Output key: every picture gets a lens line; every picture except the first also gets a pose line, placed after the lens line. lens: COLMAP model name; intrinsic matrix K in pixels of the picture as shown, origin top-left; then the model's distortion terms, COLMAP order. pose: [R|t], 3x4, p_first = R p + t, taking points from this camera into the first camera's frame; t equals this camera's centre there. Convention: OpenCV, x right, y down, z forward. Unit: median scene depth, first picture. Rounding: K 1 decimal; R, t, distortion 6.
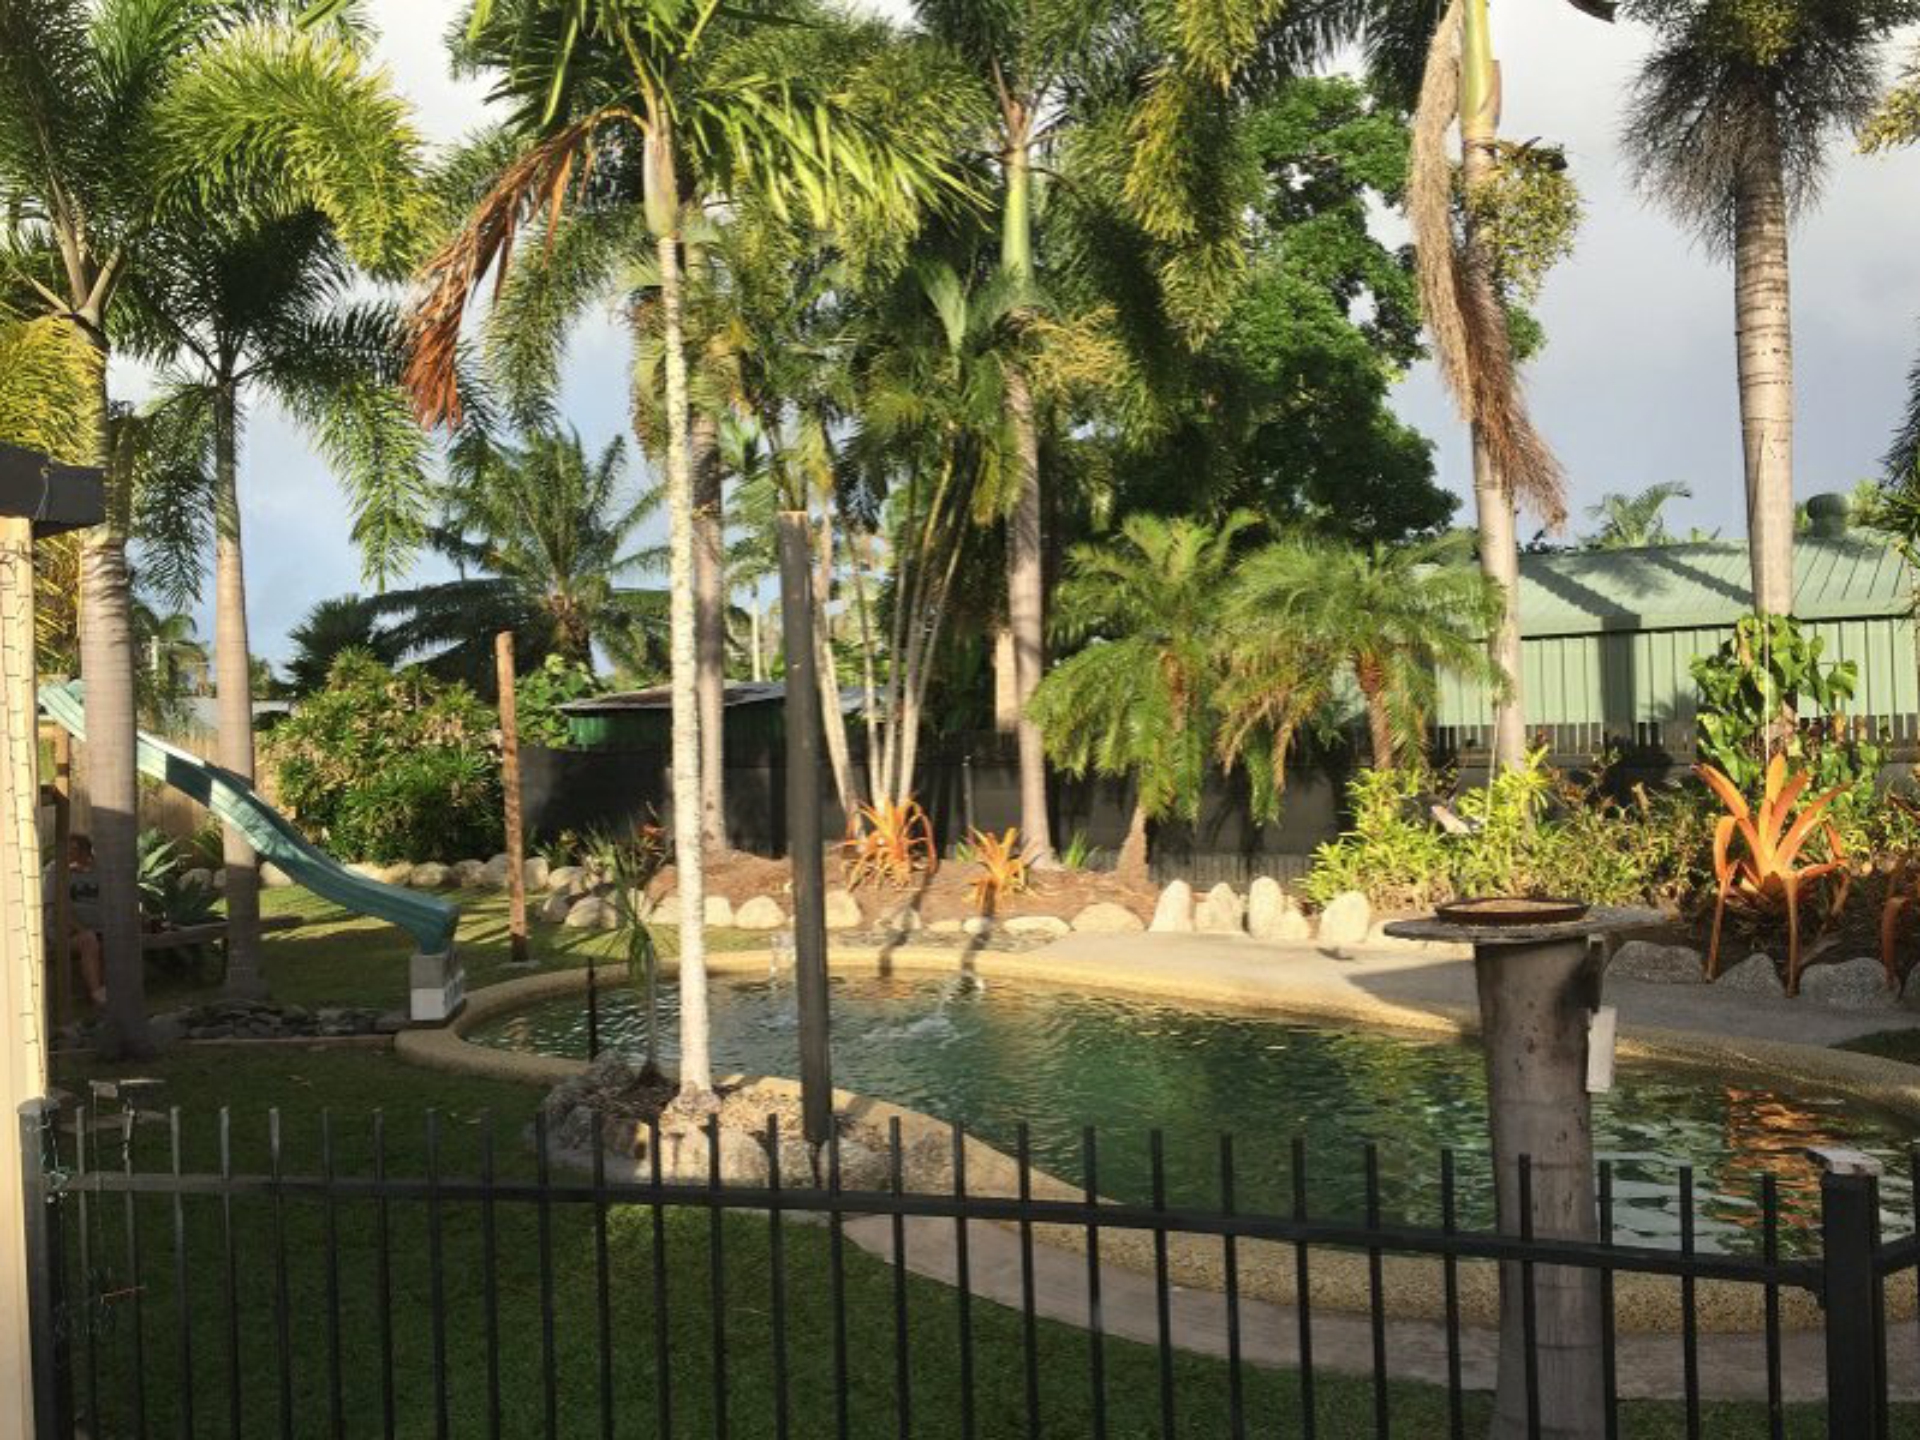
lens RADIAL K [[1656.0, 0, 965.6], [0, 1656.0, 715.9], [0, 0, 1]] dist [0.098999, -0.128641]
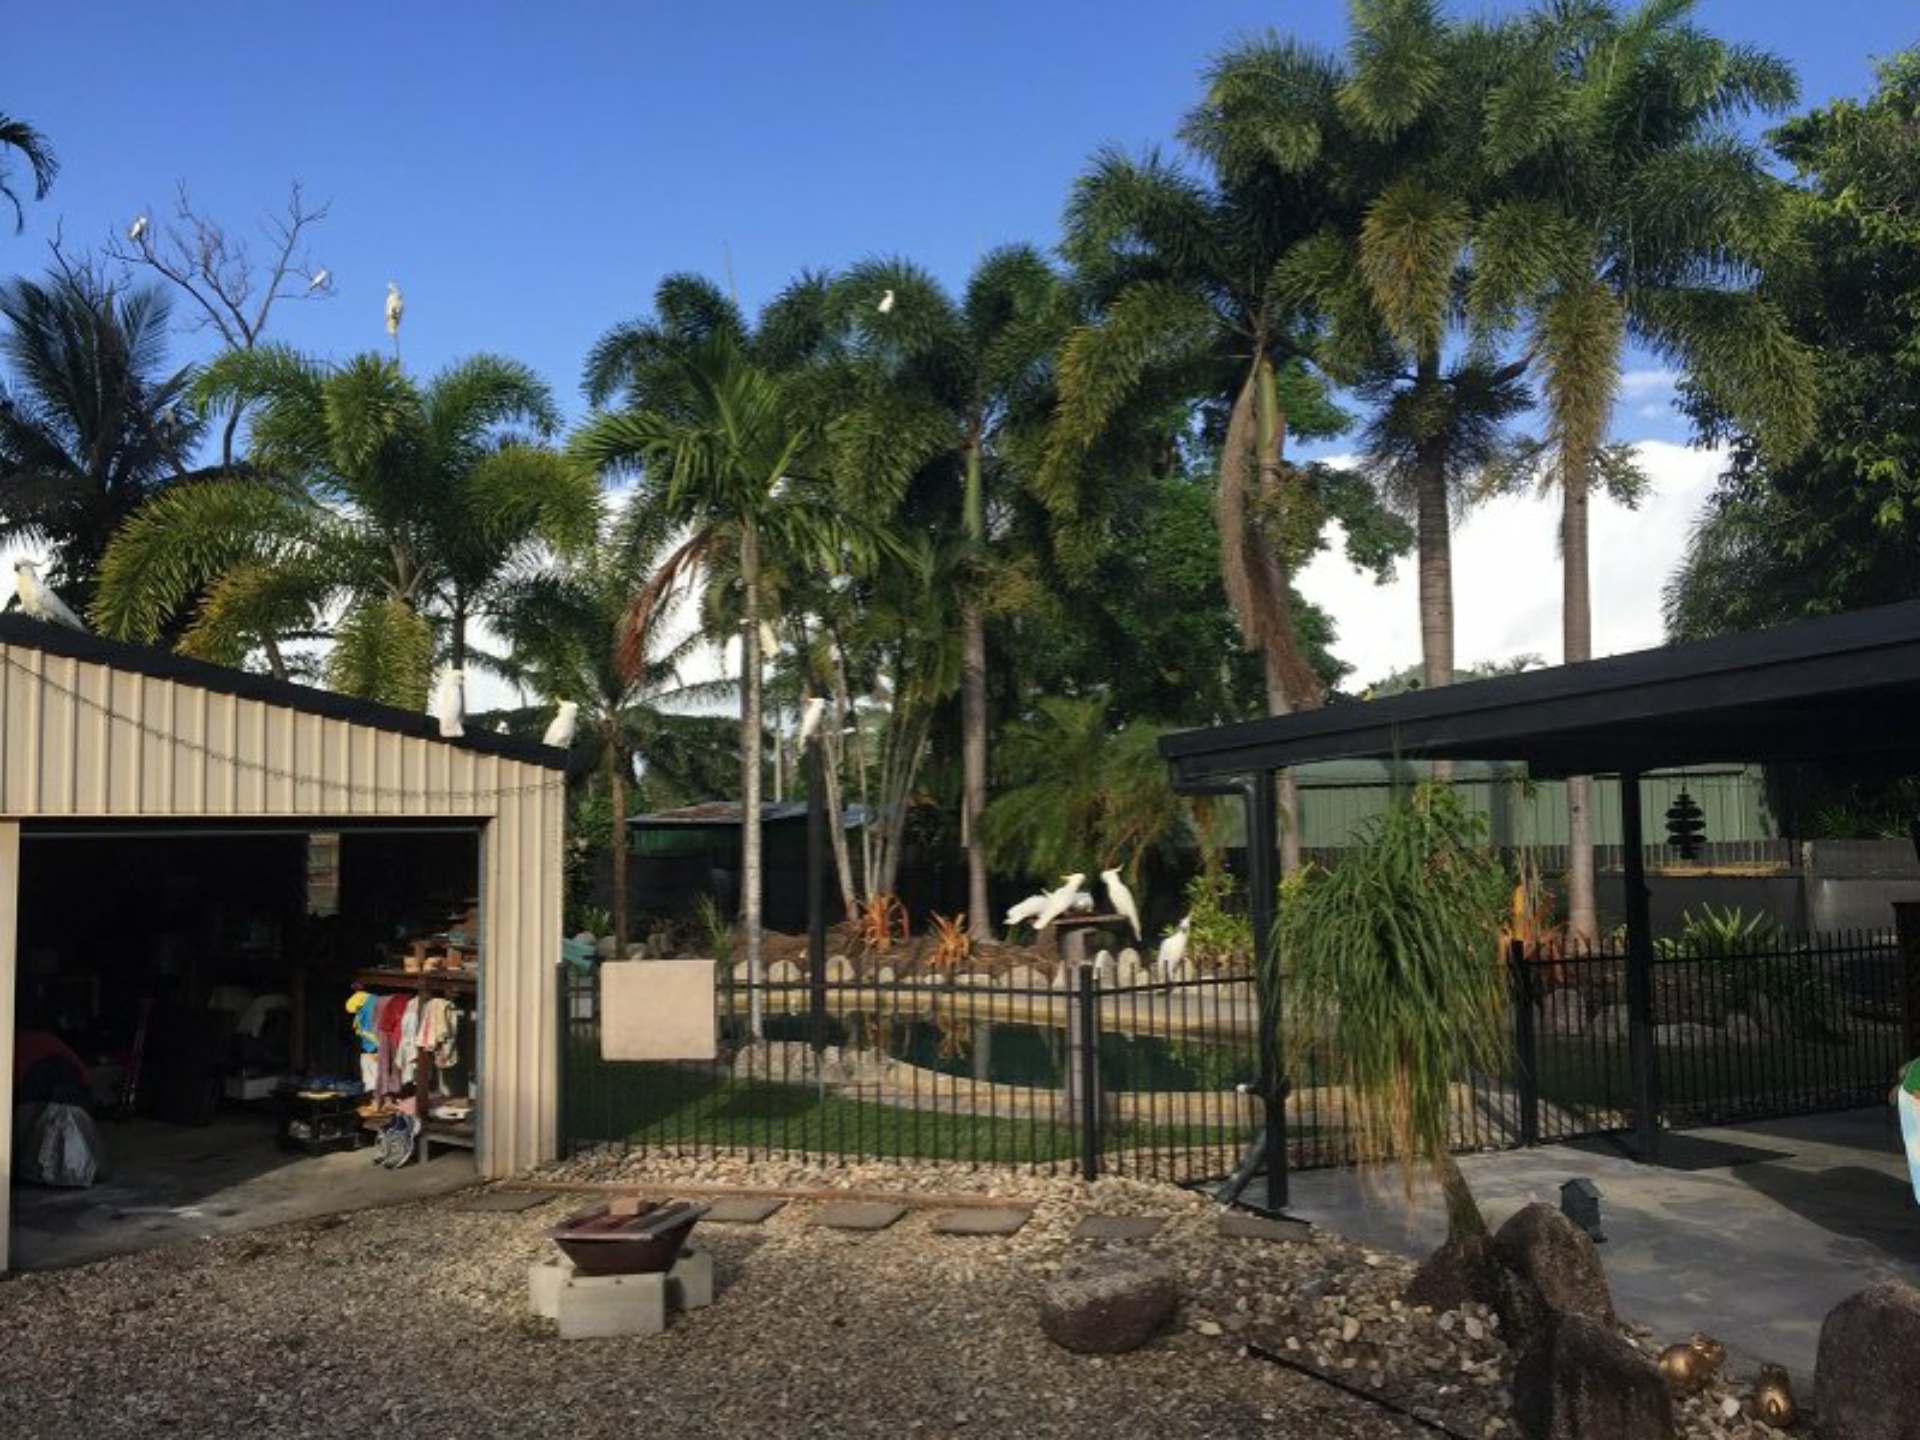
lens RADIAL K [[1656.0, 0, 965.6], [0, 1656.0, 715.9], [0, 0, 1]] dist [0.098999, -0.128641]
pose [[0.999807, 0.016969, -0.009907, 0.042338], [-0.017596, 0.997591, -0.067107, -0.006280], [0.008745, 0.067269, 0.997697, -0.431474]]
